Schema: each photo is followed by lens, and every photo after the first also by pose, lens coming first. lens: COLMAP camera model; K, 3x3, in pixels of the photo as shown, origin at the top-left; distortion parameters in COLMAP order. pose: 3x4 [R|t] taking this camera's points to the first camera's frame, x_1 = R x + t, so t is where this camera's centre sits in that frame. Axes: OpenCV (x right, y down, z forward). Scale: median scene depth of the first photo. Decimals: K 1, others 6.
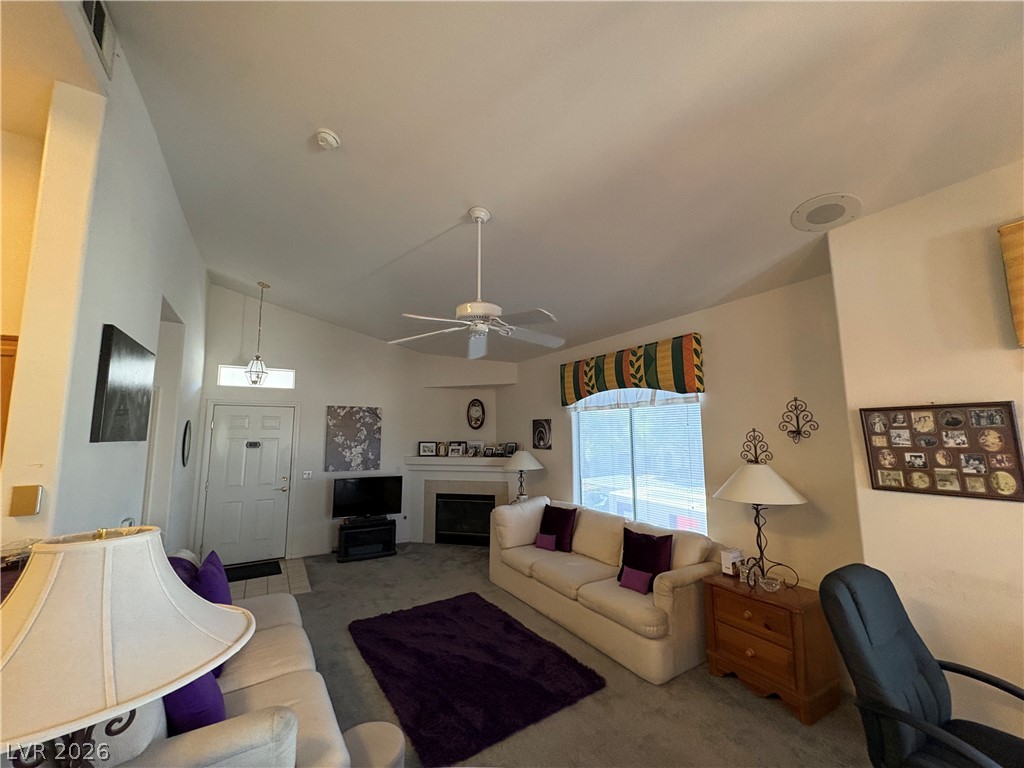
lens RADIAL K [[409.3, 0, 511.8], [0, 409.3, 386.0], [0, 0, 1]] dist [-0.000131, 0.000006]
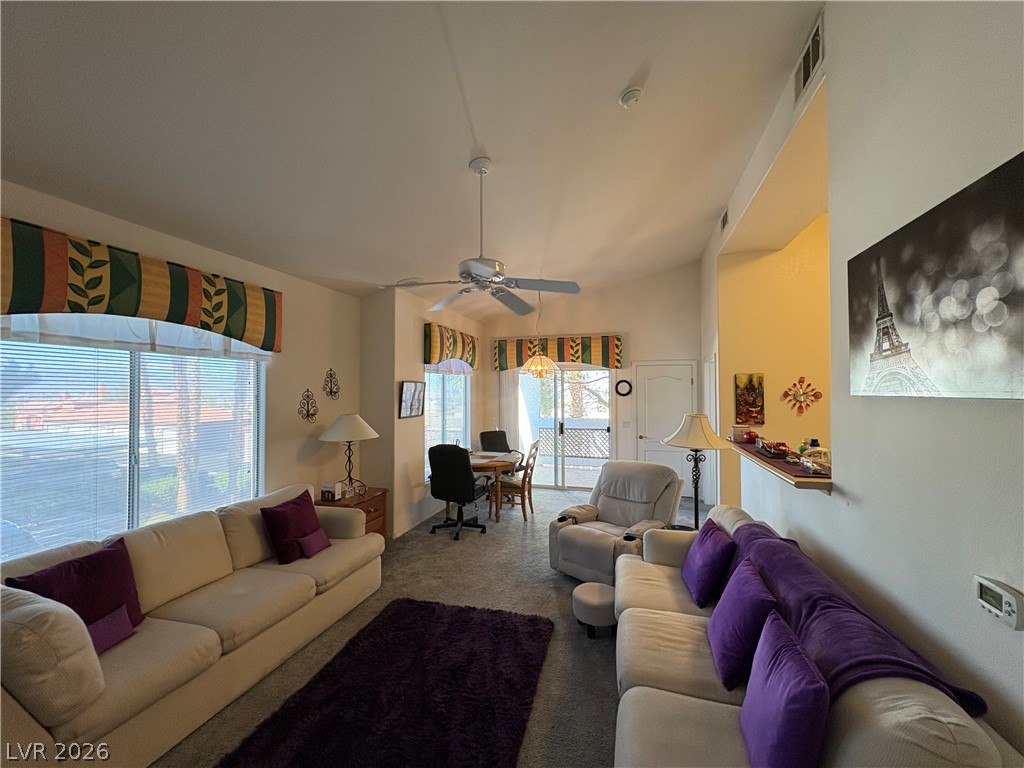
lens RADIAL K [[409.3, 0, 513.8], [0, 409.3, 382.3], [0, 0, 1]] dist [-0.000131, 0.000006]
pose [[-0.675710, 0.020025, 0.736896, -0.610114], [-0.087130, 0.990454, -0.106811, 0.130972], [-0.732000, -0.136379, -0.667515, 1.112104]]
